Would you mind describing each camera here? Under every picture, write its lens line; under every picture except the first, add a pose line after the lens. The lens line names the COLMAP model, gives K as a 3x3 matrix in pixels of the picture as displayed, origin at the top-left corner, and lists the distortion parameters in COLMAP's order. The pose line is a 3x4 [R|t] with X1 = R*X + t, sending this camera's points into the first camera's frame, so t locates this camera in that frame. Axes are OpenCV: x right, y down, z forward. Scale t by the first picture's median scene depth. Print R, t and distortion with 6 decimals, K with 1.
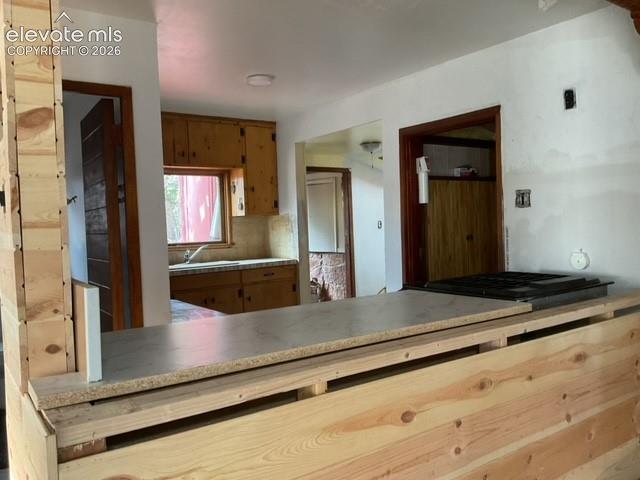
lens RADIAL K [[528.1, 0, 320.0], [0, 528.1, 240.0], [0, 0, 1]] dist [0.079188, -0.161676]
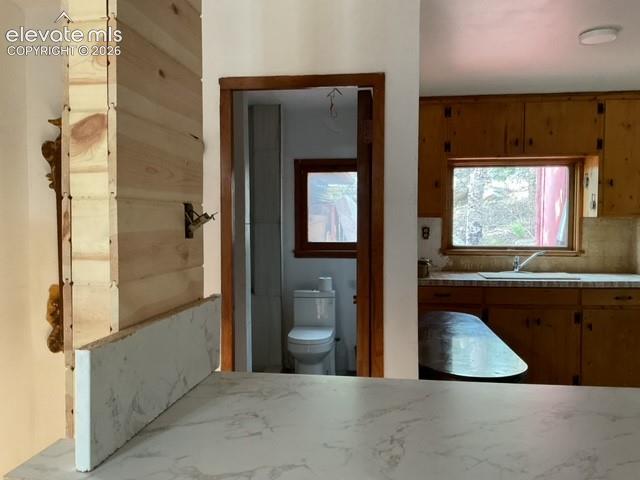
lens RADIAL K [[528.1, 0, 320.0], [0, 528.1, 240.0], [0, 0, 1]] dist [0.079188, -0.161676]
pose [[0.745524, 0.062567, -0.663536, 0.076800], [-0.046693, 0.998041, 0.041646, -0.027136], [0.664842, -0.000065, 0.746984, 0.158046]]
